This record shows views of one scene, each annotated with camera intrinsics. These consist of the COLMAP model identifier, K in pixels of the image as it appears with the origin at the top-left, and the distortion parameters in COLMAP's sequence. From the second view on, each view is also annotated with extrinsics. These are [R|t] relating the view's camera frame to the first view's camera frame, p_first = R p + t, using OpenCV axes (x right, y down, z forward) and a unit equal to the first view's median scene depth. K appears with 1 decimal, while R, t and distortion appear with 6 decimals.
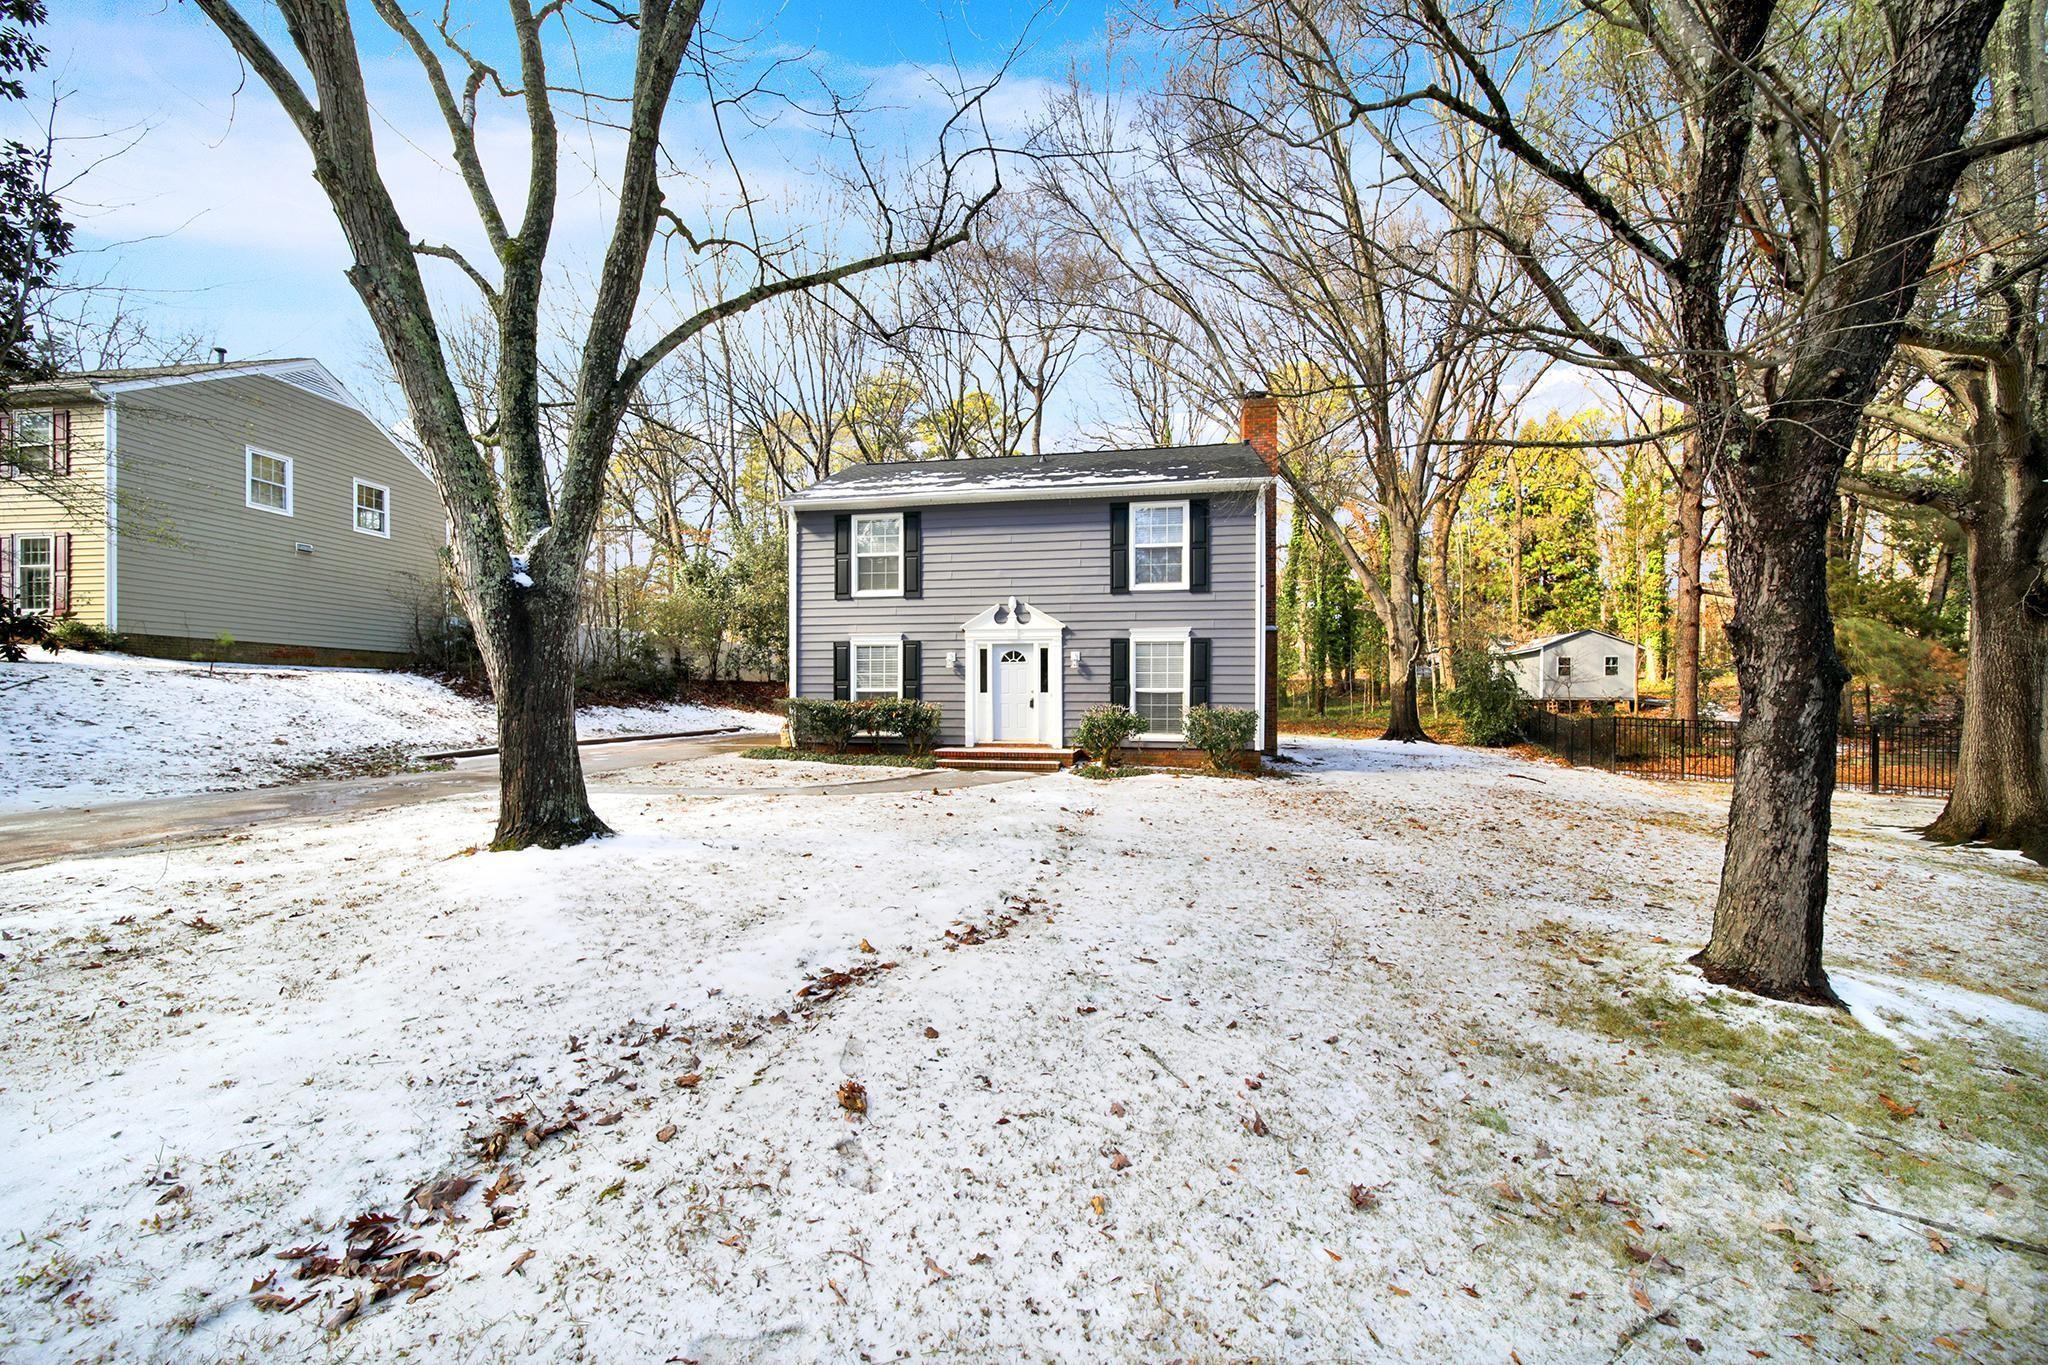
lens RADIAL K [[741.4, 0, 1015.1], [0, 741.4, 695.3], [0, 0, 1]] dist [0.002594, 0.000195]
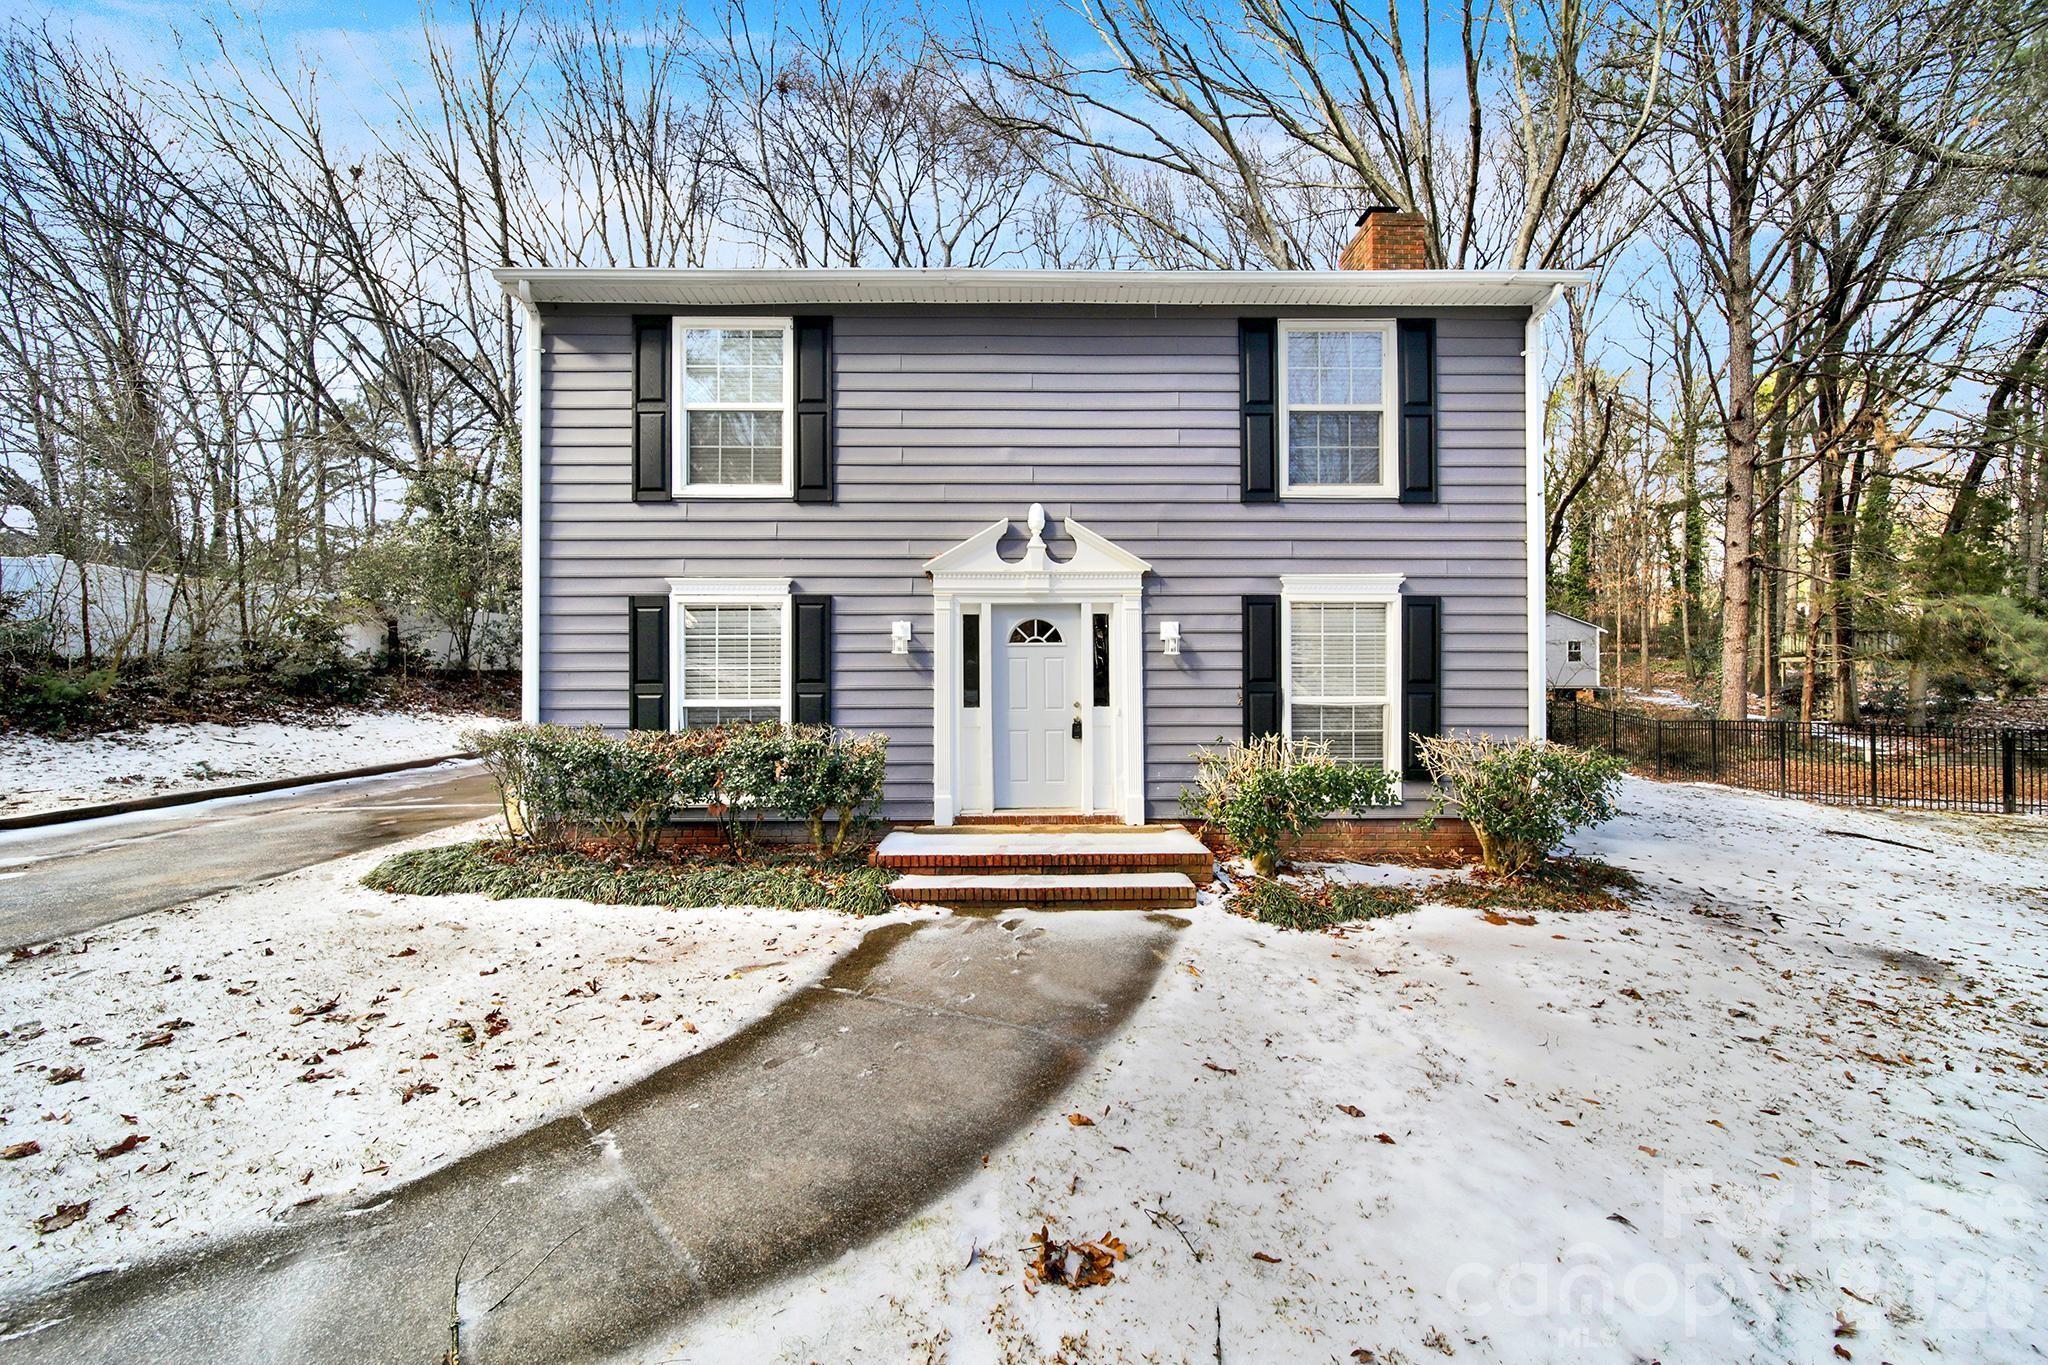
lens RADIAL K [[741.4, 0, 1022.1], [0, 741.4, 670.7], [0, 0, 1]] dist [0.002594, 0.000195]
pose [[0.980484, -0.003090, 0.196573, -0.105465], [0.005163, 0.999936, -0.010033, -0.022245], [-0.196529, 0.010852, 0.980438, 0.539351]]
